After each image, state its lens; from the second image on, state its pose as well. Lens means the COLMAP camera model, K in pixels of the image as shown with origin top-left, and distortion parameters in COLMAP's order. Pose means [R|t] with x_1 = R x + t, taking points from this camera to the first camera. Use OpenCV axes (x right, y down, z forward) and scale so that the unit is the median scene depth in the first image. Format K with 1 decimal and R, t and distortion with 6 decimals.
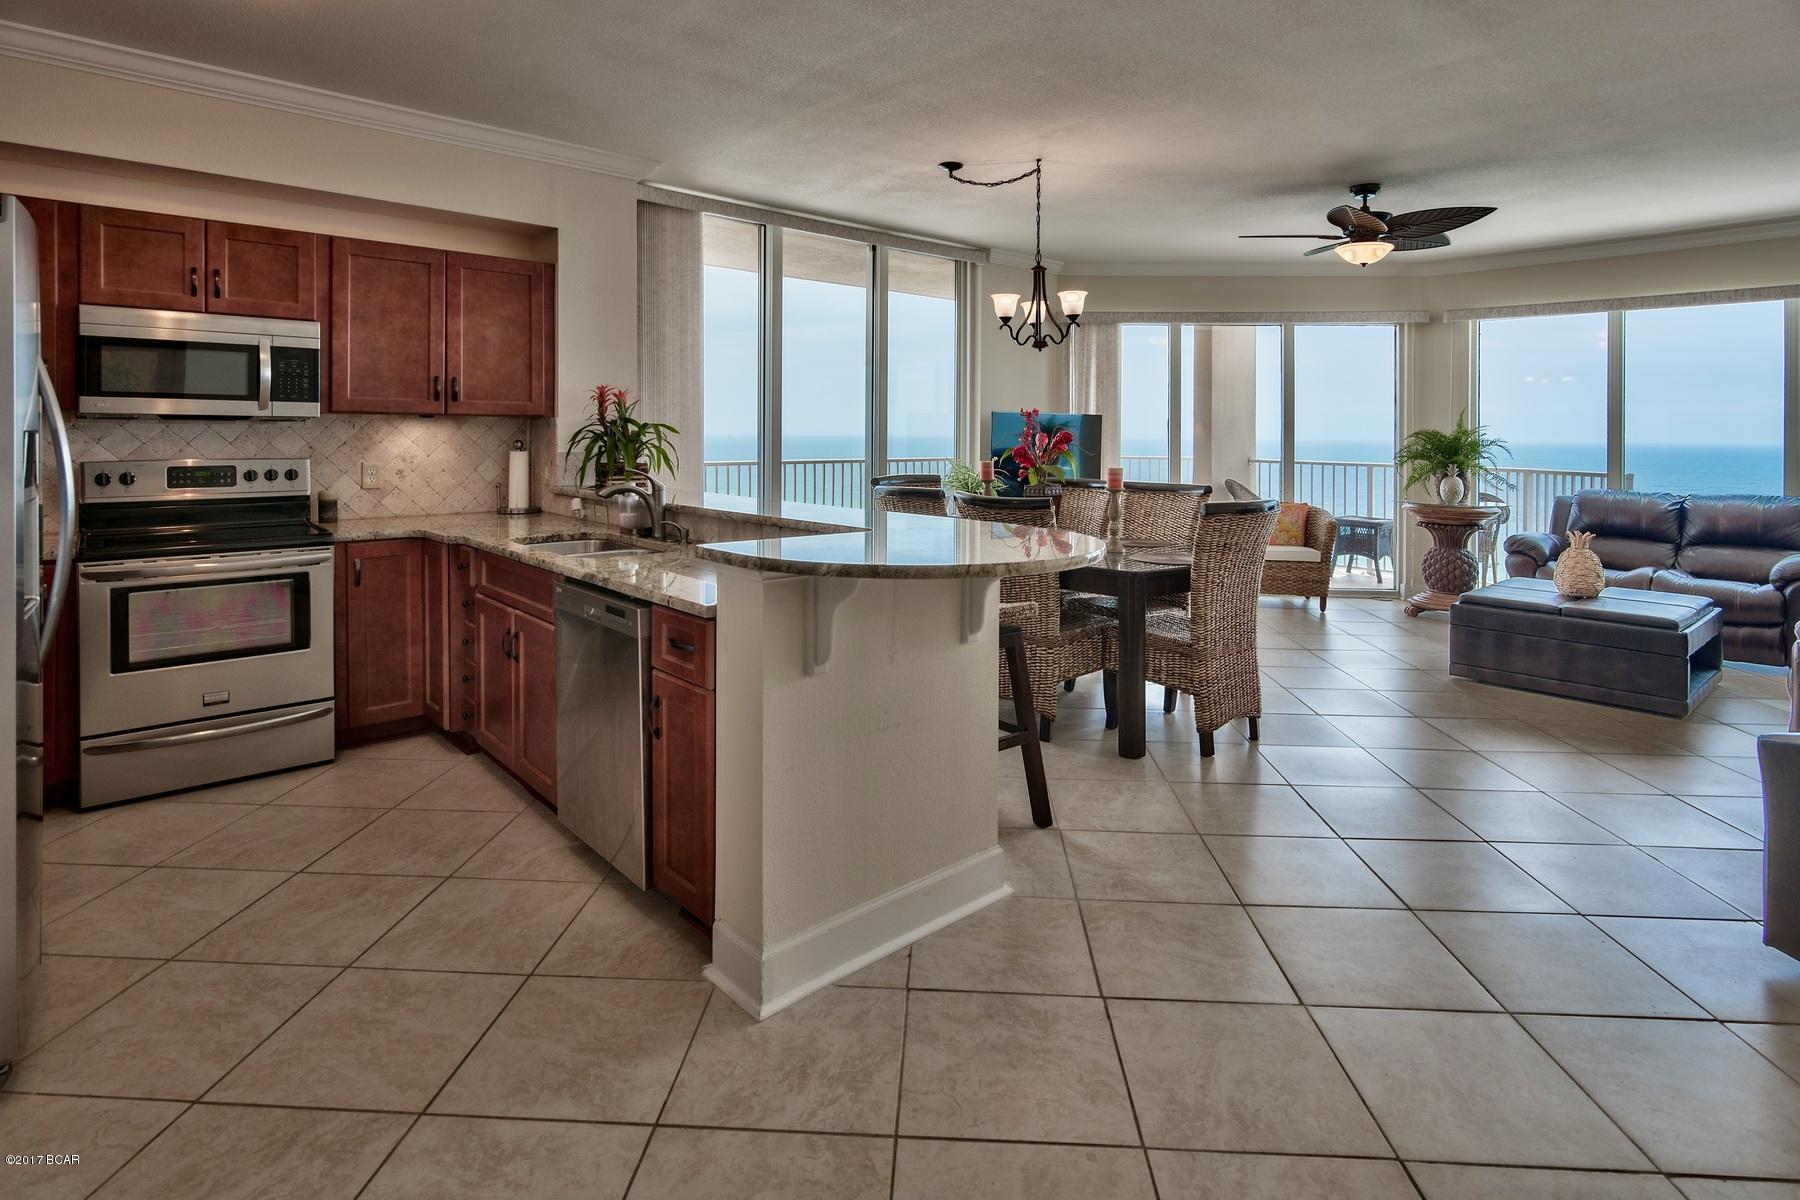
lens RADIAL K [[931.2, 0, 902.1], [0, 931.2, 437.6], [0, 0, 1]] dist [0.000322, -0.000615]
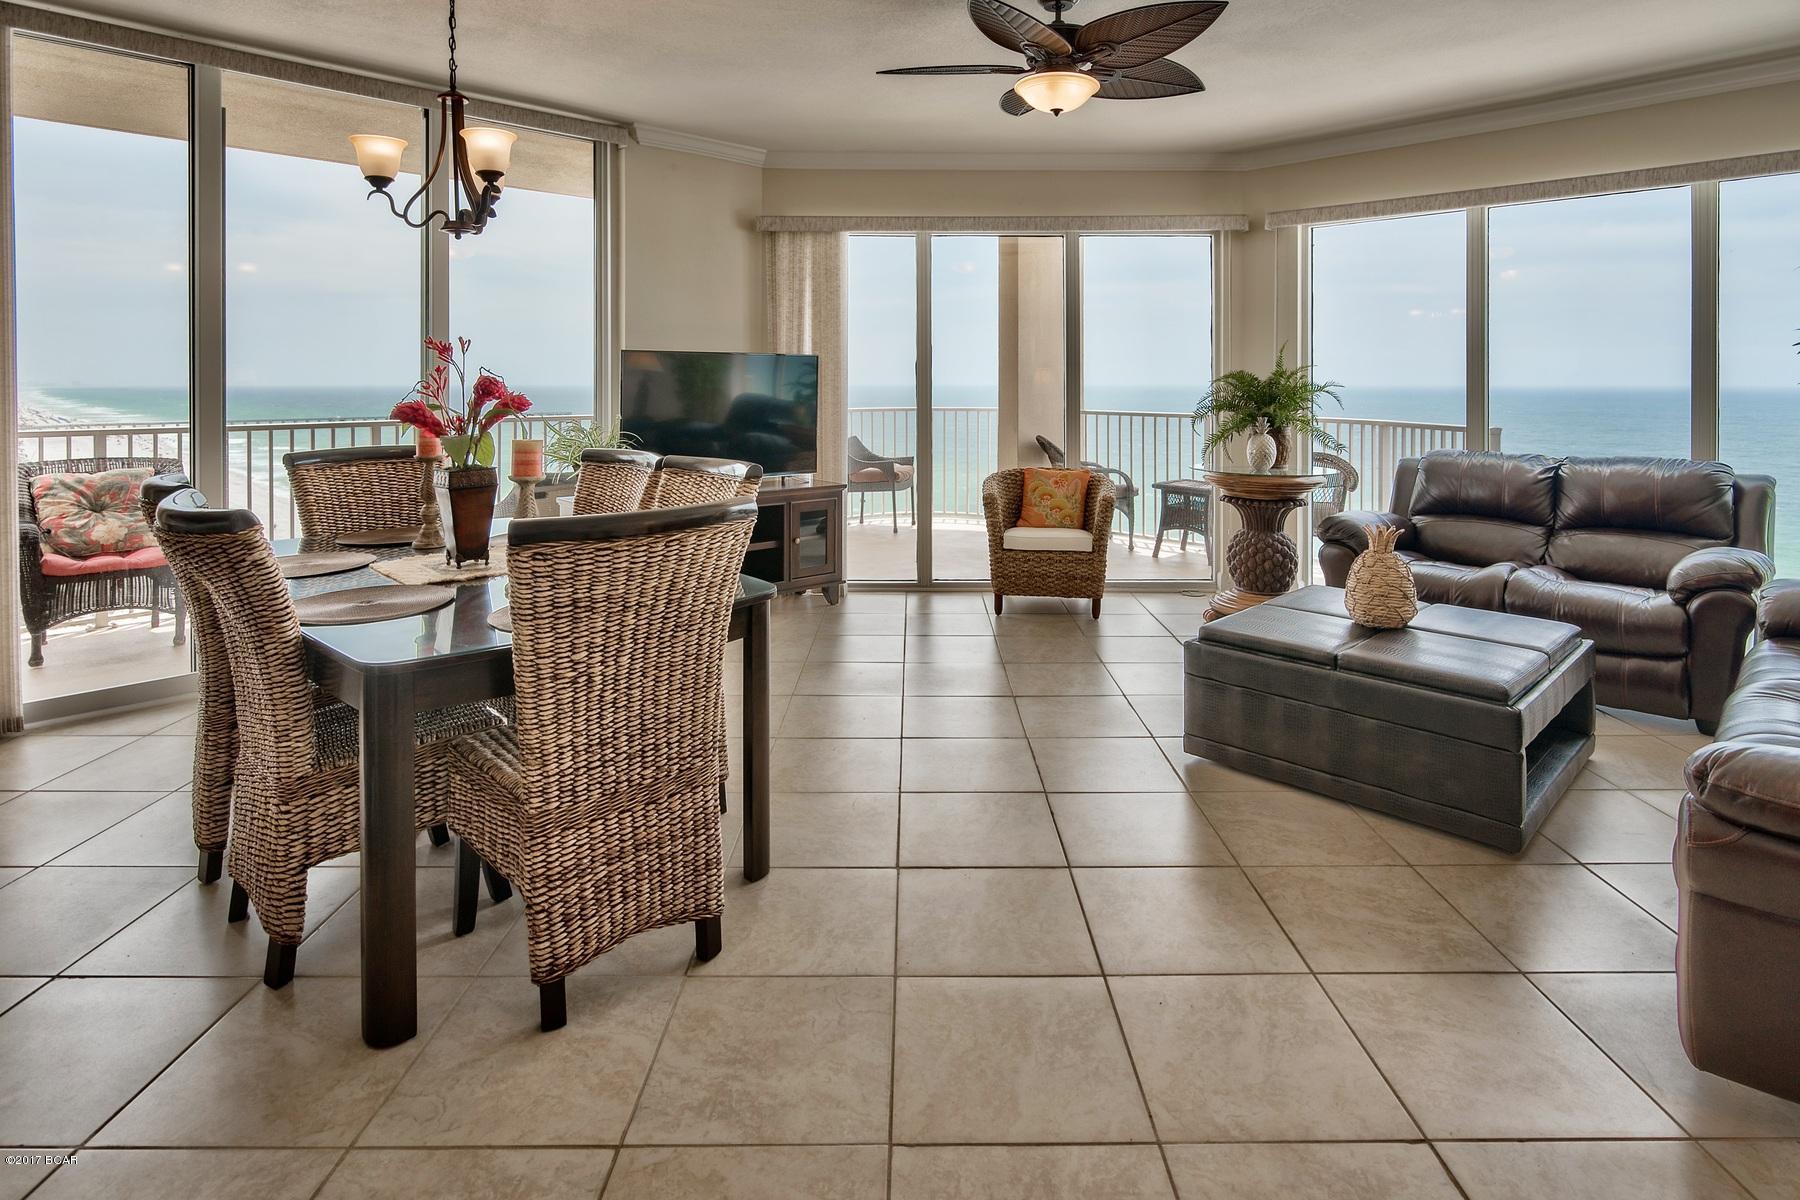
lens RADIAL K [[935.3, 0, 896.8], [0, 935.3, 398.0], [0, 0, 1]] dist [-0.007175, -0.000374]
pose [[0.999151, -0.009809, 0.040009, 0.441877], [0.009372, 0.999895, 0.011075, 0.003974], [-0.040114, -0.010690, 0.999138, 0.445138]]
